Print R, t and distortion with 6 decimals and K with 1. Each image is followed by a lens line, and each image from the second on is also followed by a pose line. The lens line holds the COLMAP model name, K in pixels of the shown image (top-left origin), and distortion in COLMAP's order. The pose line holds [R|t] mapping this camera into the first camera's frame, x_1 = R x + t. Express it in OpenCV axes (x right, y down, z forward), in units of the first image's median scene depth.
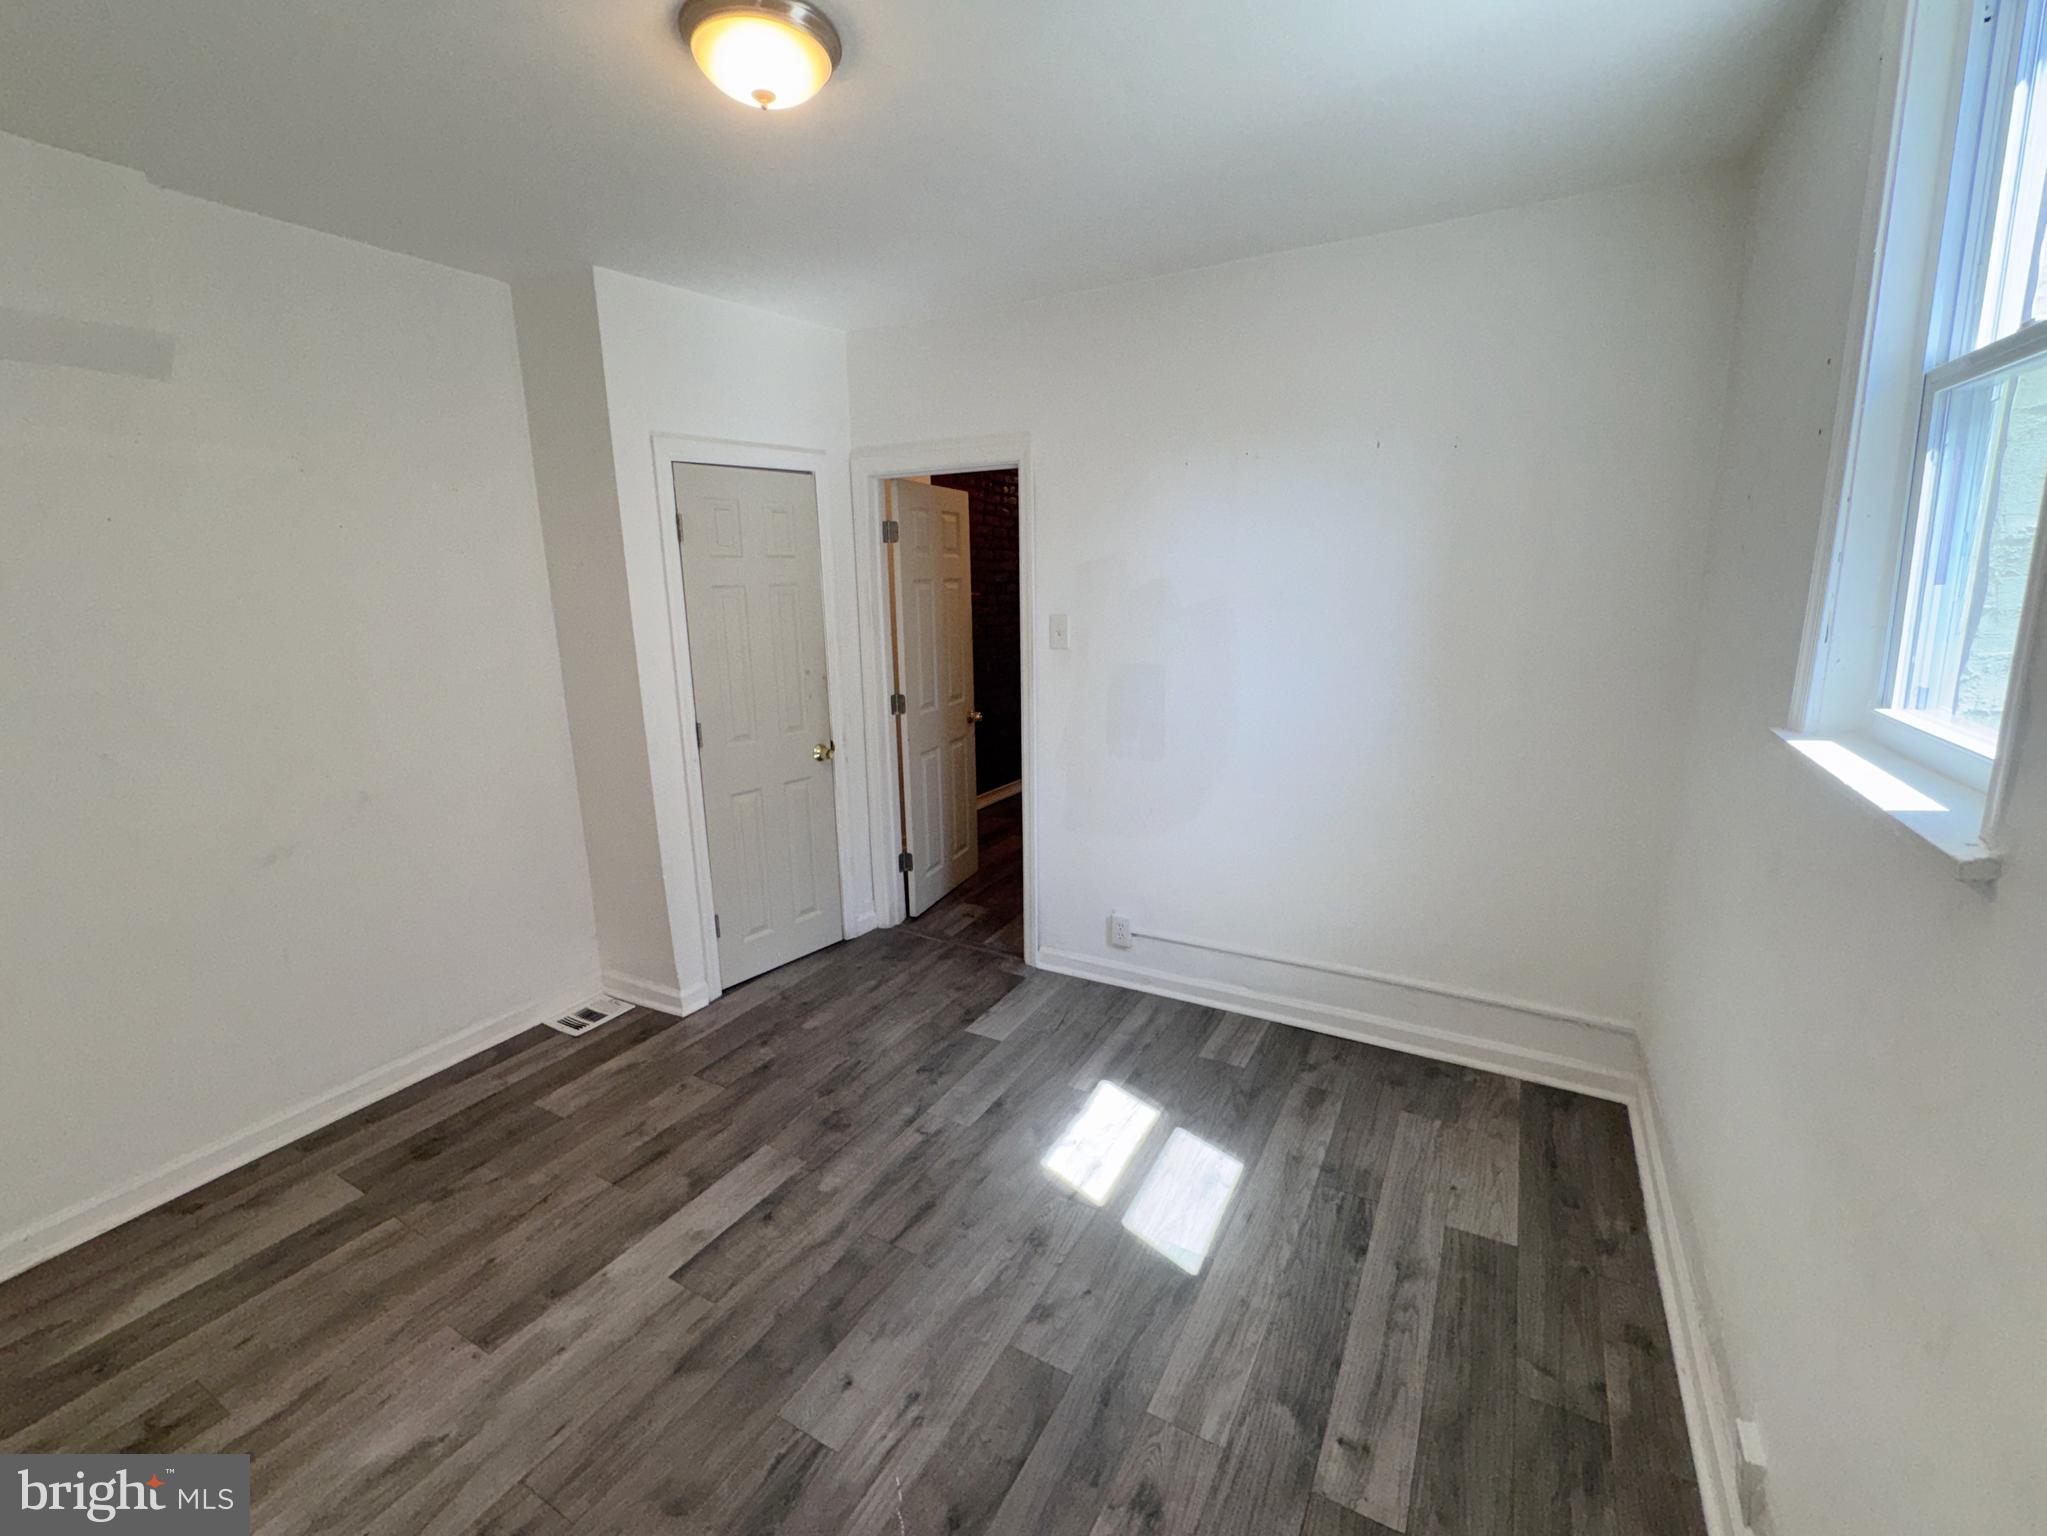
lens RADIAL K [[840.4, 0, 1019.8], [0, 840.4, 768.8], [0, 0, 1]] dist [-0.004375, 0.000008]
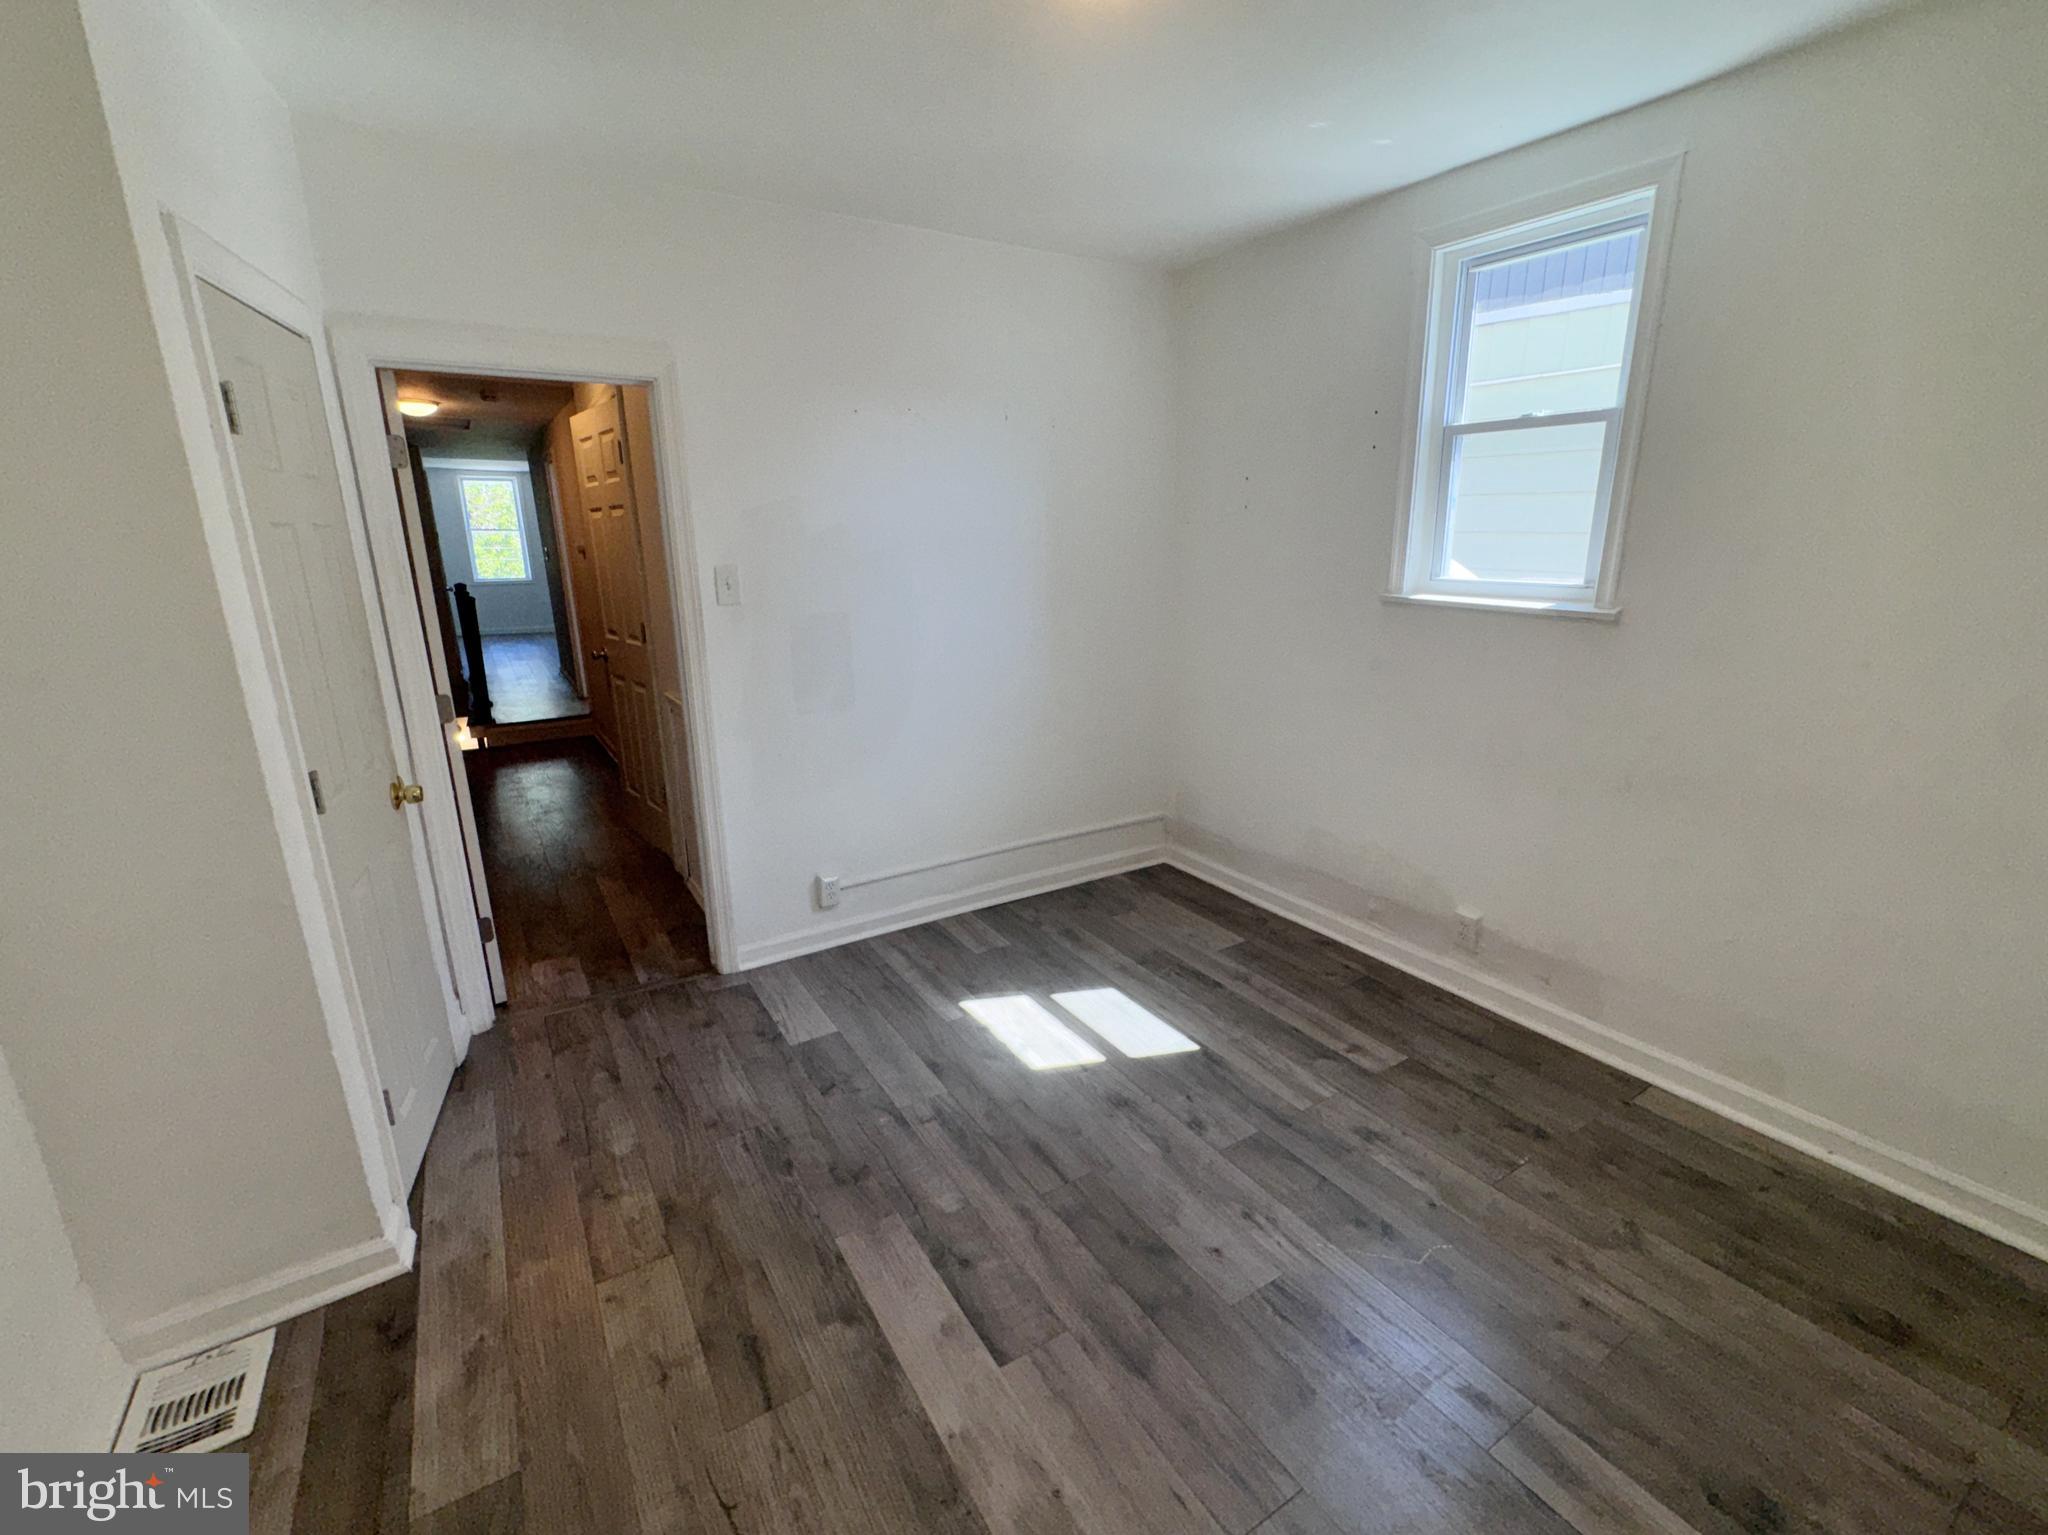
lens RADIAL K [[840.8, 0, 1020.3], [0, 840.8, 768.3], [0, 0, 1]] dist [-0.004375, 0.000008]
pose [[0.512819, -0.221405, 0.829455, -0.739077], [0.196102, 0.970838, 0.137902, -0.045878], [-0.835799, 0.091939, 0.541282, 0.385230]]
